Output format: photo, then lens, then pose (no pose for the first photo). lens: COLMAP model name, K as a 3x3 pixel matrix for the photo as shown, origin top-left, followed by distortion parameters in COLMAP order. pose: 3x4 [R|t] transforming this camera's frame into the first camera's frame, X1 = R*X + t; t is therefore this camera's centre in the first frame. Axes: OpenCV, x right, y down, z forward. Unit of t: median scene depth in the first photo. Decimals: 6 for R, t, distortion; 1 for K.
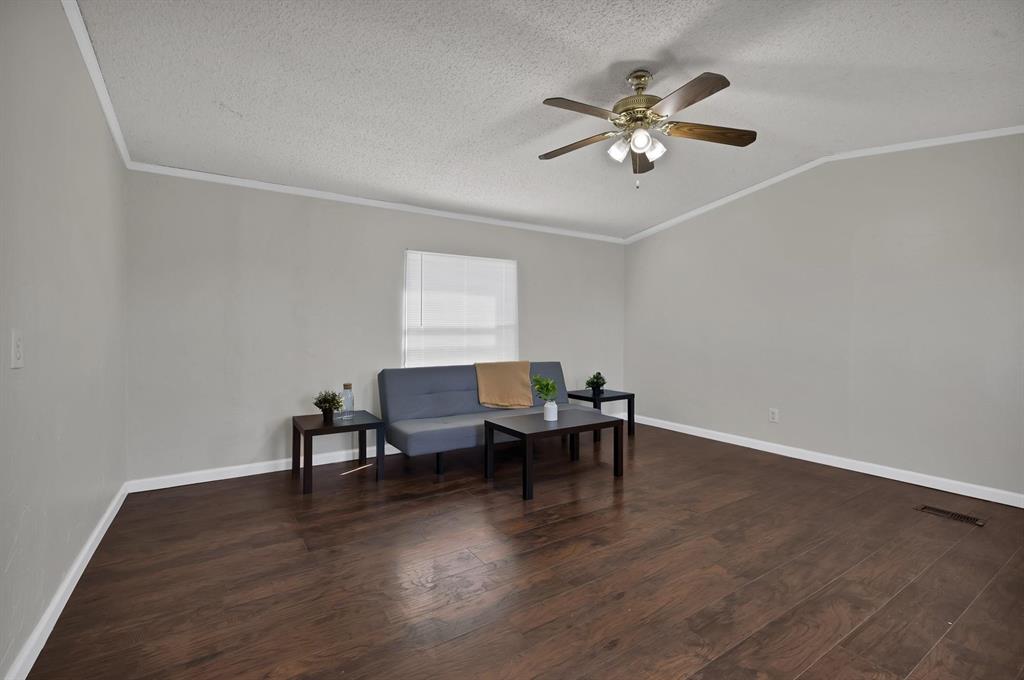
lens RADIAL K [[450.9, 0, 510.2], [0, 450.9, 334.8], [0, 0, 1]] dist [-0.000197, 0.001225]
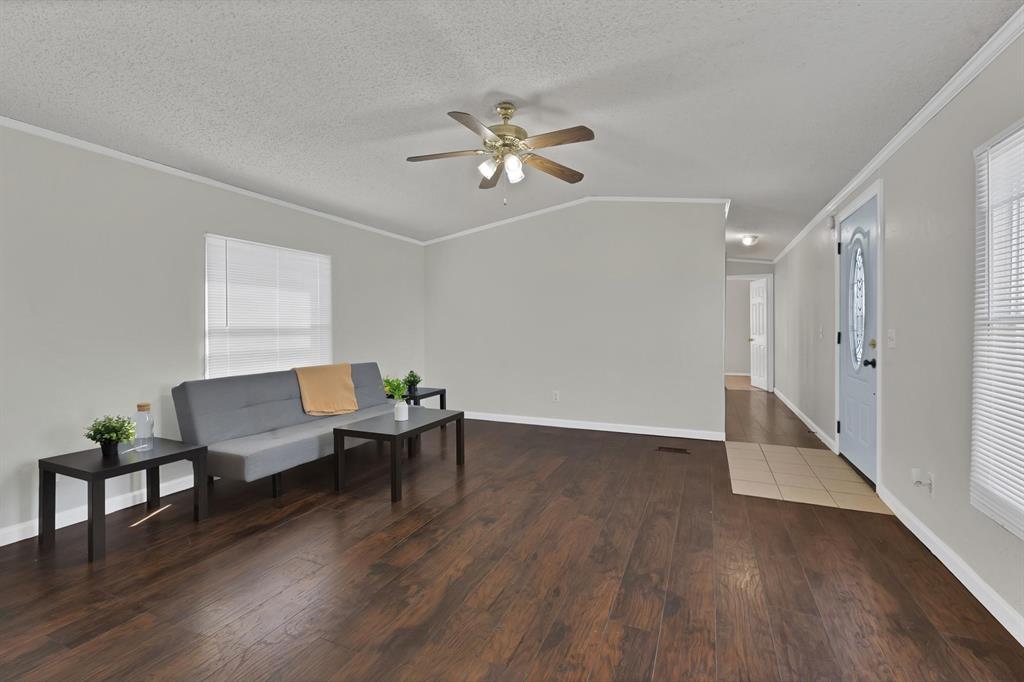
lens RADIAL K [[450.9, 0, 507.0], [0, 450.9, 332.4], [0, 0, 1]] dist [-0.000197, 0.001225]
pose [[0.836669, -0.012221, 0.547573, -0.265717], [0.014475, 0.999895, 0.000199, -0.001525], [-0.547518, 0.007759, 0.836758, 0.033939]]
